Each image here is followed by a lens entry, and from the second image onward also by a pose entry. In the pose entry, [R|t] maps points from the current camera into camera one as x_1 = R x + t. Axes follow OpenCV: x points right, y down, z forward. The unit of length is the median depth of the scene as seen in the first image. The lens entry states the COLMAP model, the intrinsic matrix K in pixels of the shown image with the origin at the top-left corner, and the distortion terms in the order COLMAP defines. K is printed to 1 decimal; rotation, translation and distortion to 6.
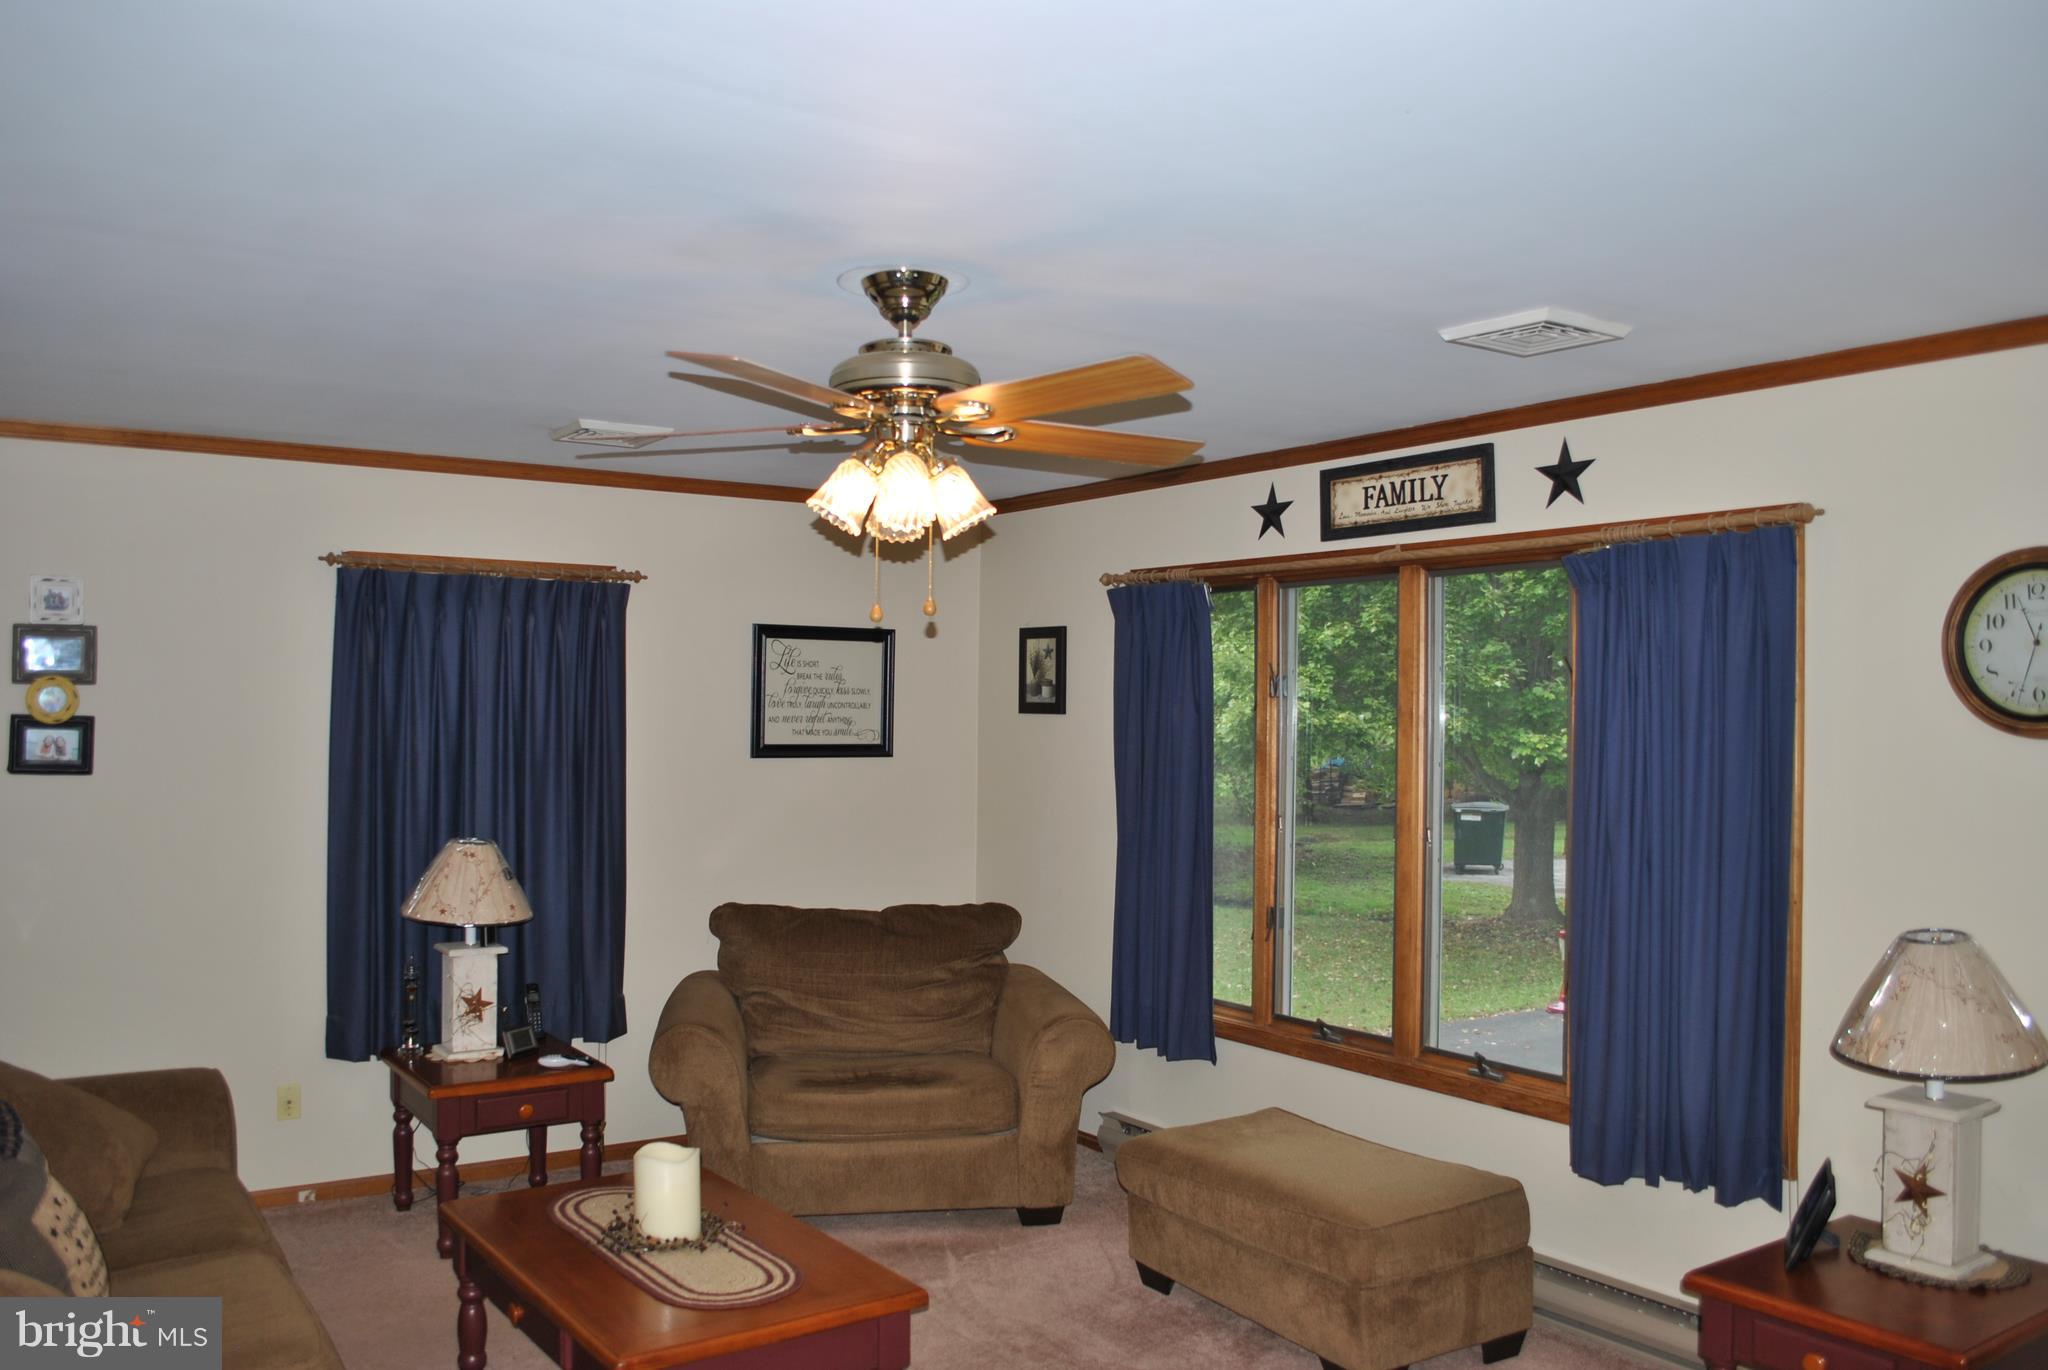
lens RADIAL K [[1620.9, 0, 1010.6], [0, 1620.9, 696.9], [0, 0, 1]] dist [-0.083494, 0.012901]
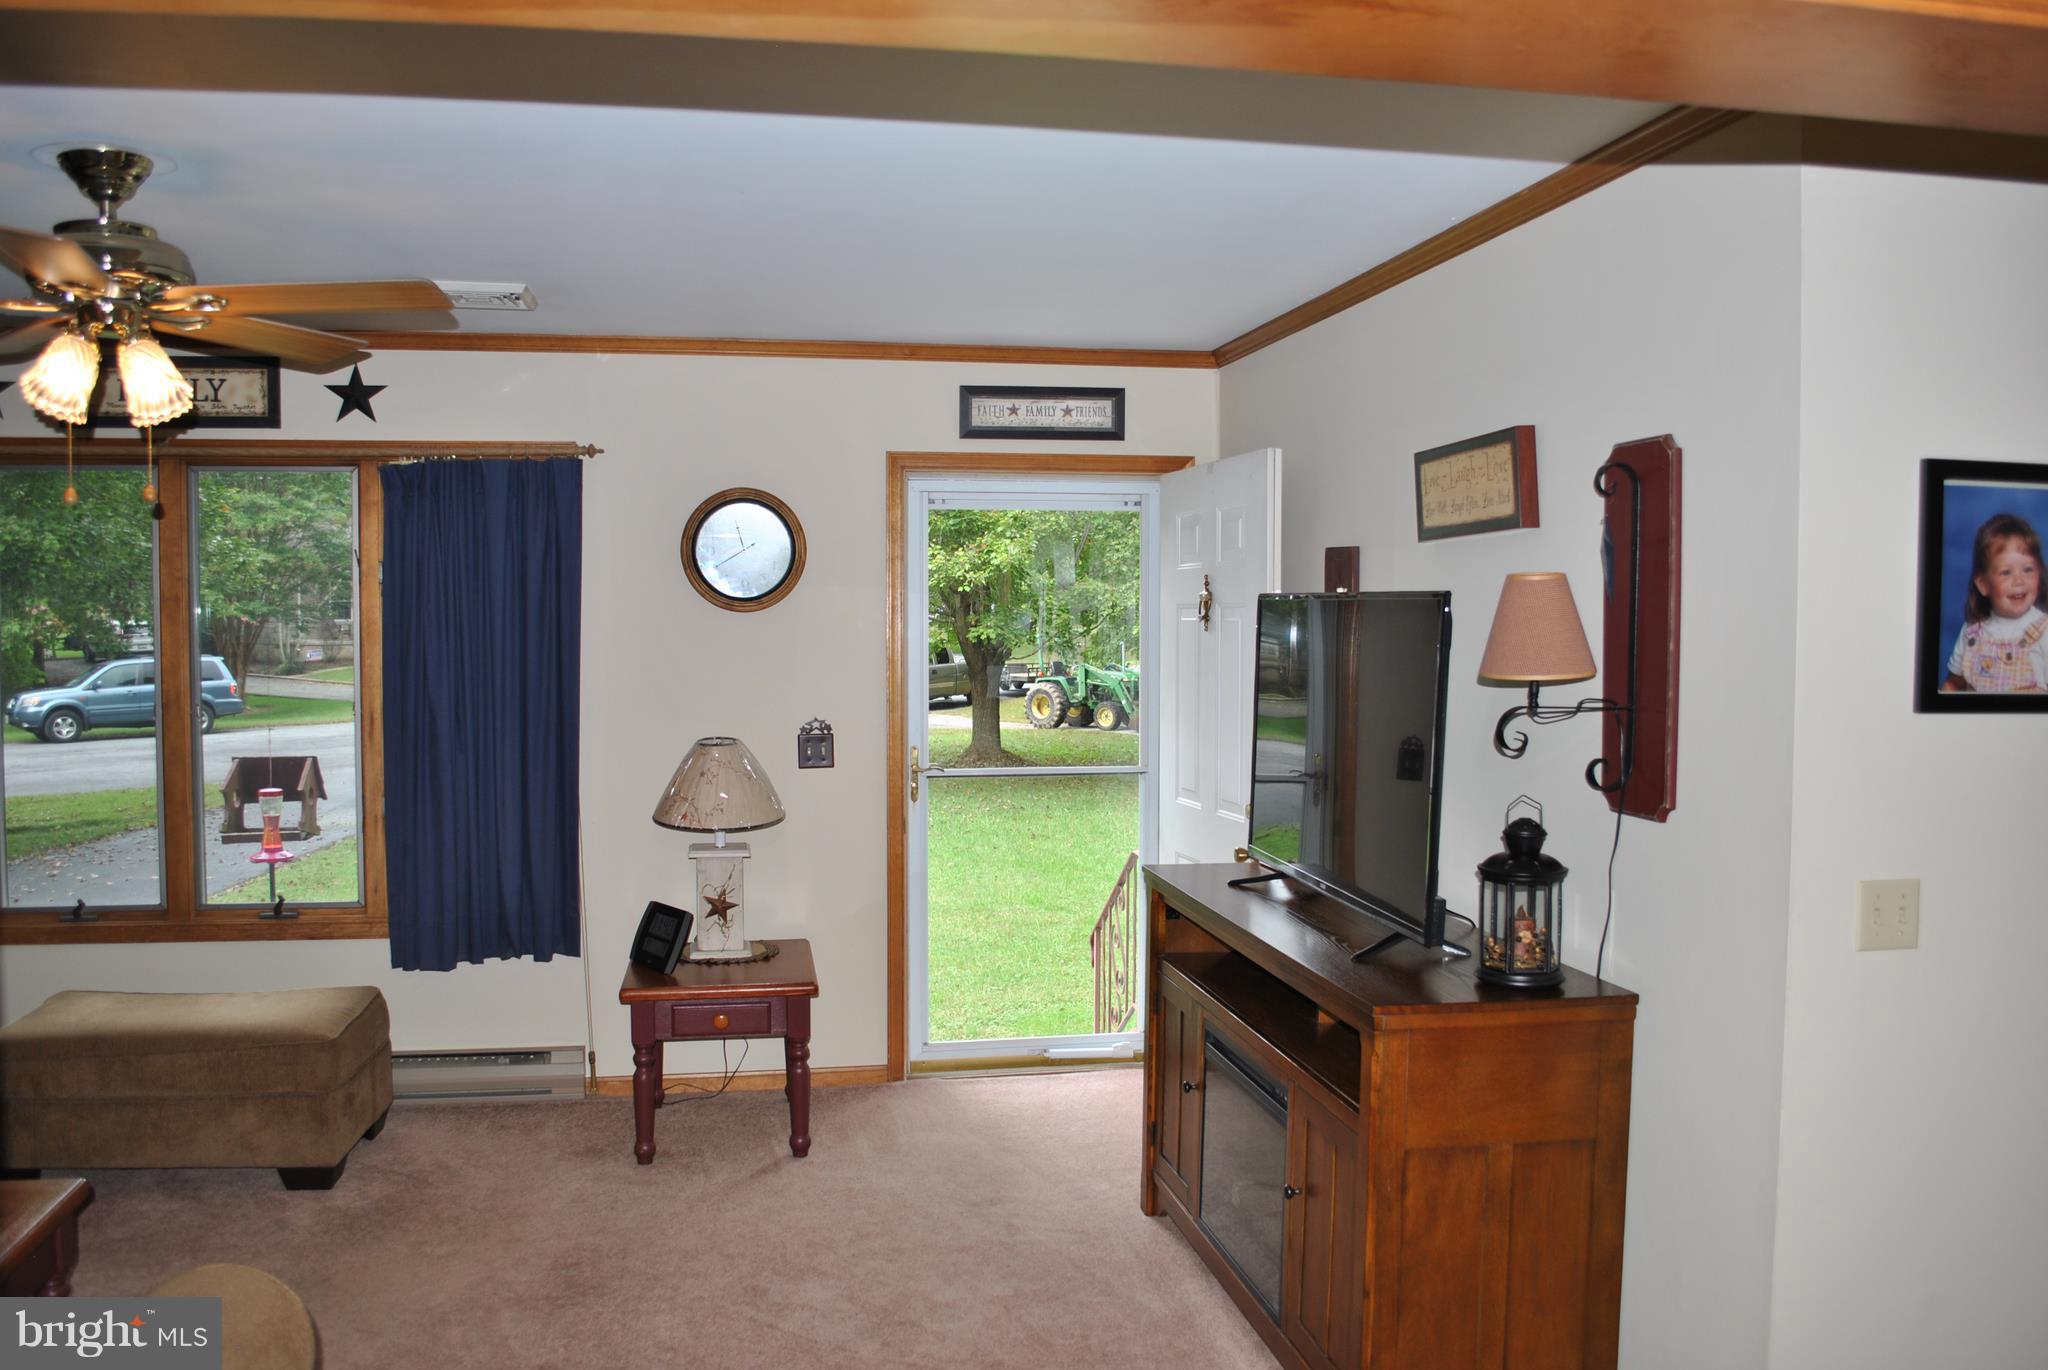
lens RADIAL K [[1620.9, 0, 1002.8], [0, 1620.9, 698.1], [0, 0, 1]] dist [-0.083494, 0.012901]
pose [[0.414561, -0.046553, 0.908830, -0.506561], [-0.004462, 0.998575, 0.053186, 0.018539], [-0.910011, -0.026104, 0.413762, 0.070691]]
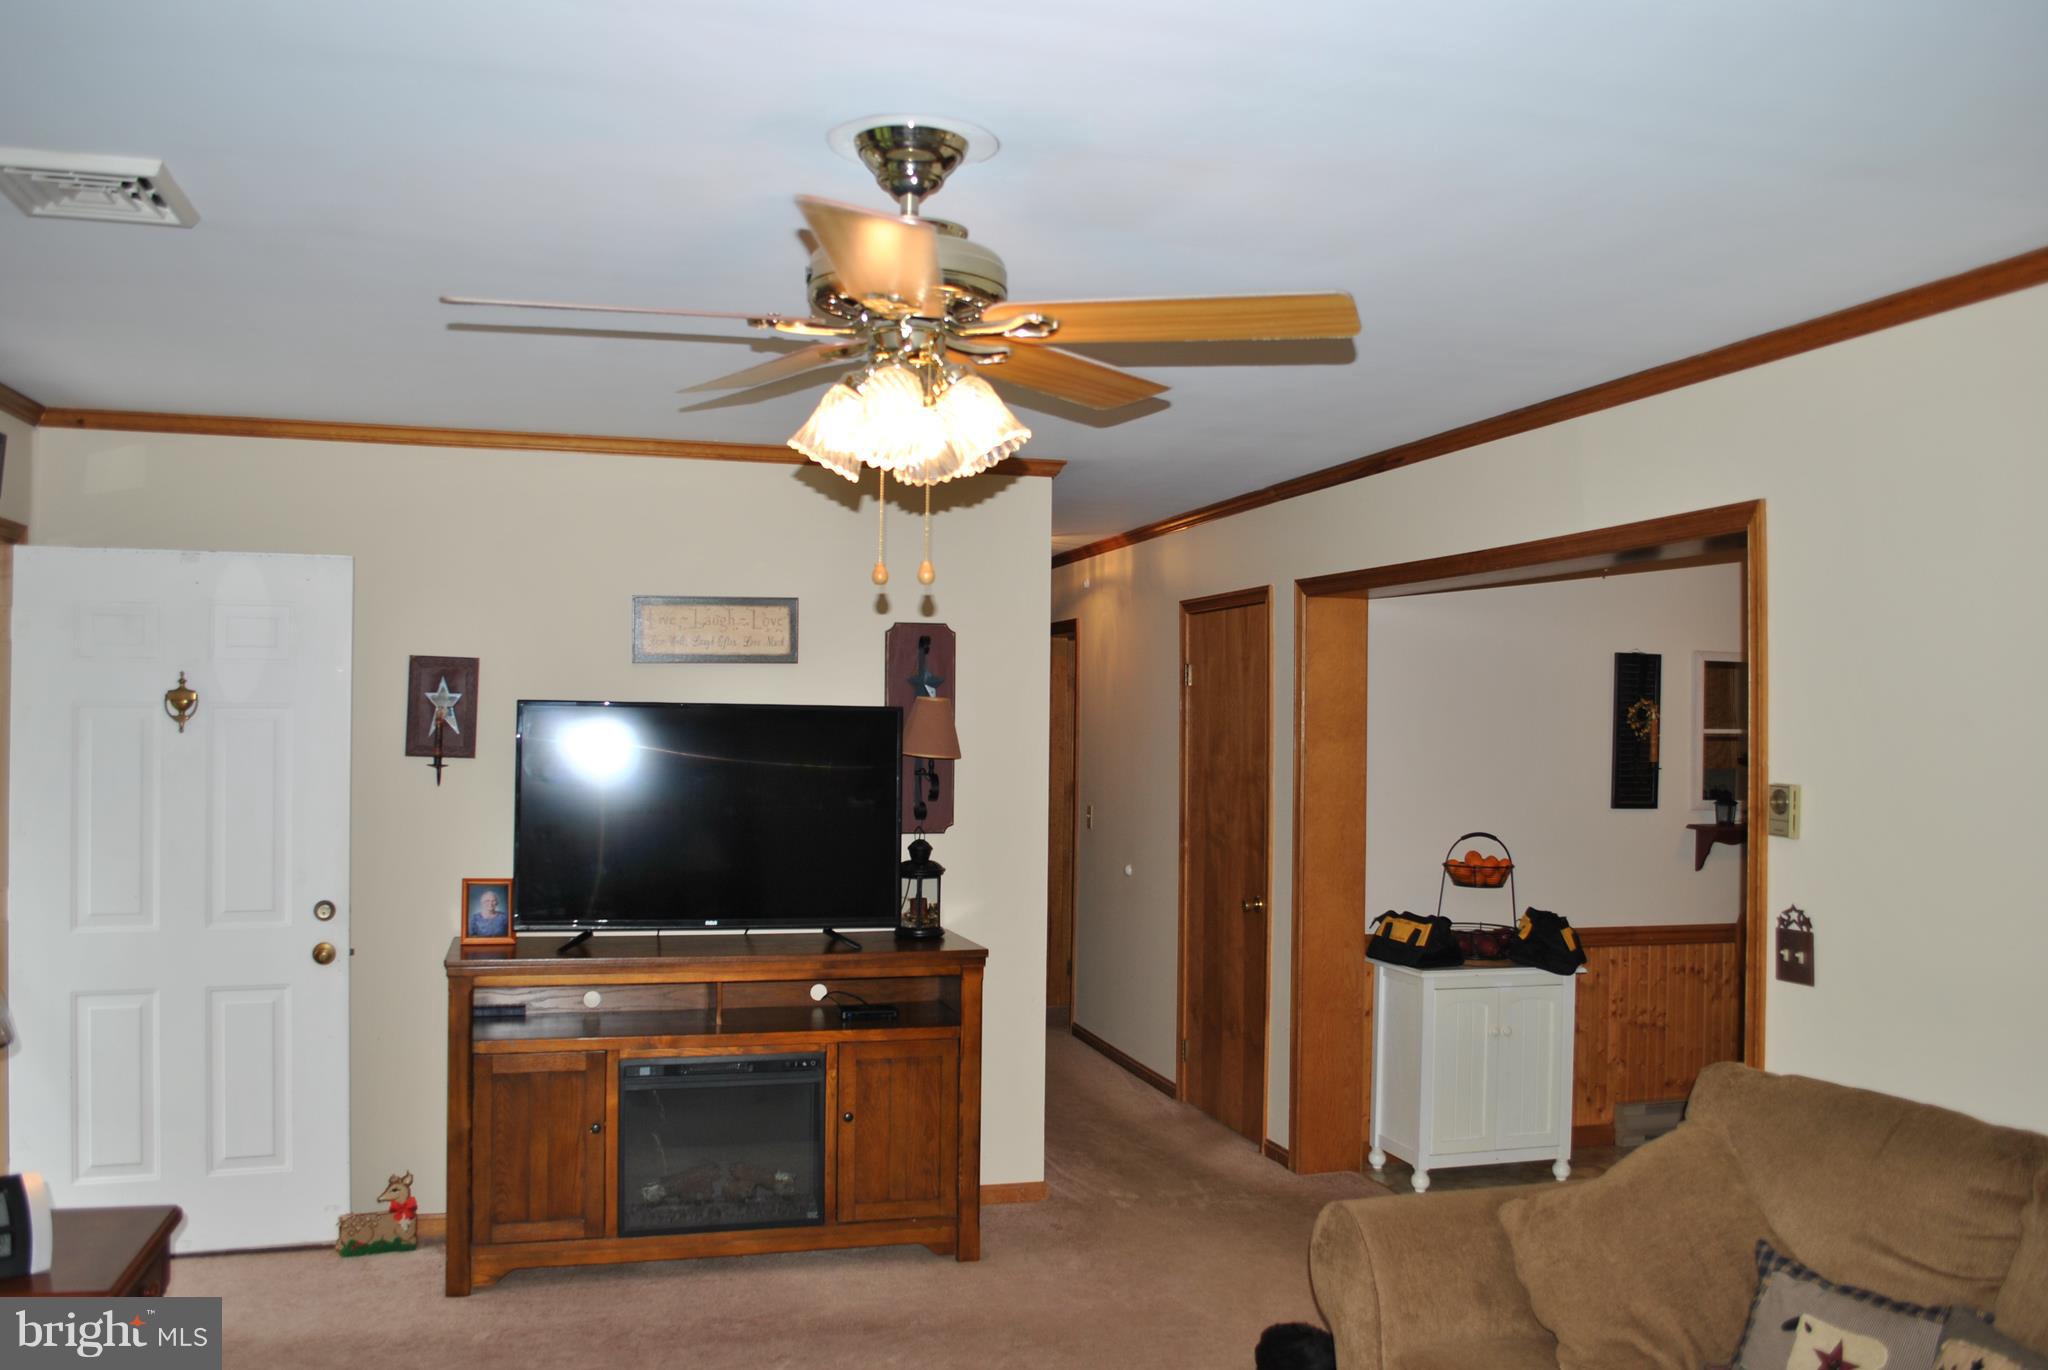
lens RADIAL K [[1620.9, 0, 1019.8], [0, 1620.9, 691.1], [0, 0, 1]] dist [-0.083494, 0.012901]
pose [[-0.945408, -0.004212, 0.325862, -0.256622], [-0.010608, 0.999784, -0.017856, 0.016835], [-0.325716, -0.020338, -0.945249, 1.181345]]
